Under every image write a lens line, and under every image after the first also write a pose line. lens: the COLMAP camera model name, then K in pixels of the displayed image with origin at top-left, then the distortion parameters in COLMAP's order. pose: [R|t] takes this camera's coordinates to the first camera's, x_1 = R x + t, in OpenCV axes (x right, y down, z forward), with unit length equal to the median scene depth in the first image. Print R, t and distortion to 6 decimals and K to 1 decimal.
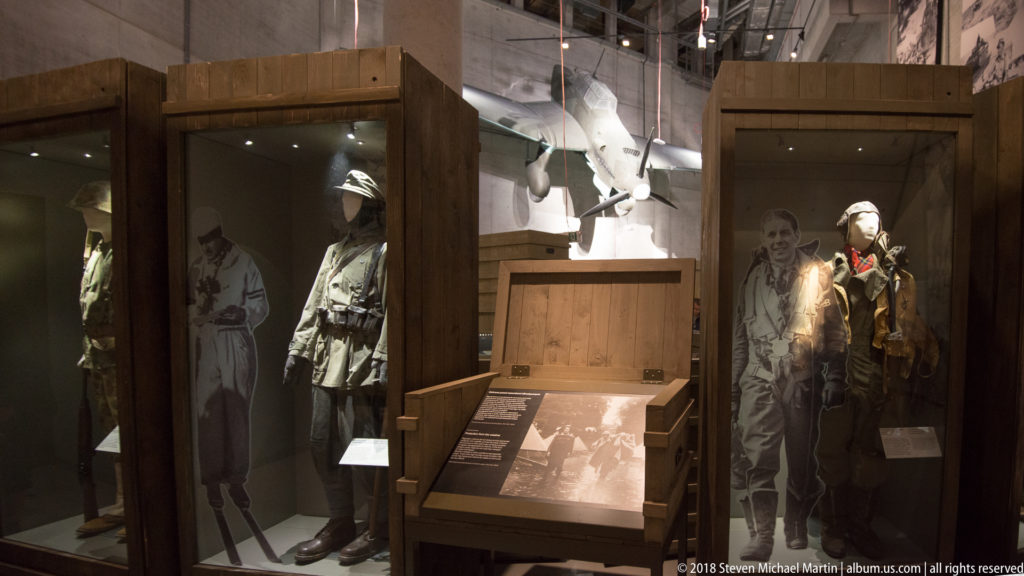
lens RADIAL K [[816.2, 0, 513.8], [0, 816.2, 288.8], [0, 0, 1]] dist [0.077316, -0.000968]
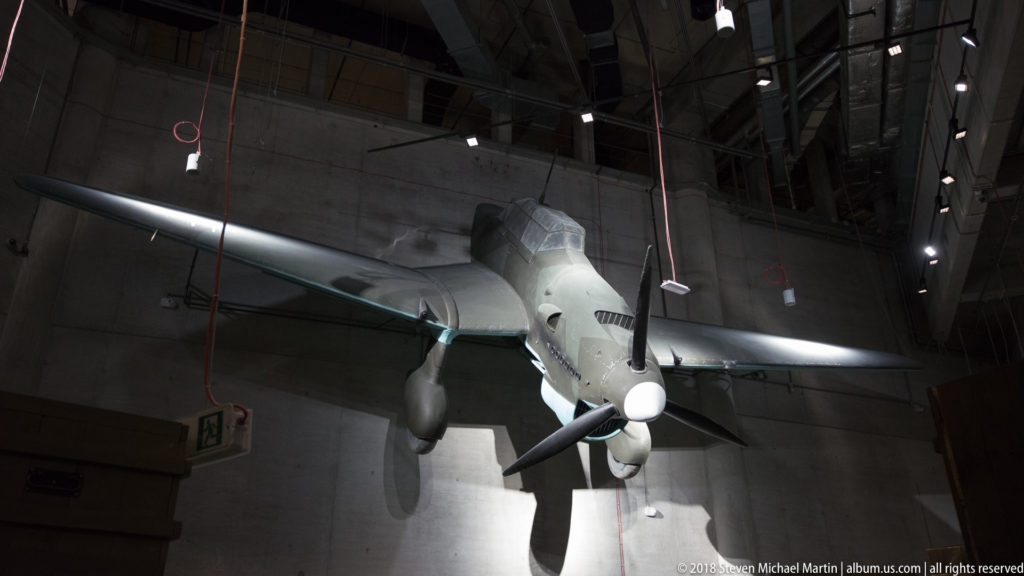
lens RADIAL K [[816.2, 0, 509.6], [0, 816.2, 290.4], [0, 0, 1]] dist [0.077316, -0.000968]
pose [[0.985976, -0.085625, -0.143249, 0.144945], [0.017054, 0.905550, -0.423896, 0.003097], [0.166015, 0.415508, 0.894311, 0.568671]]
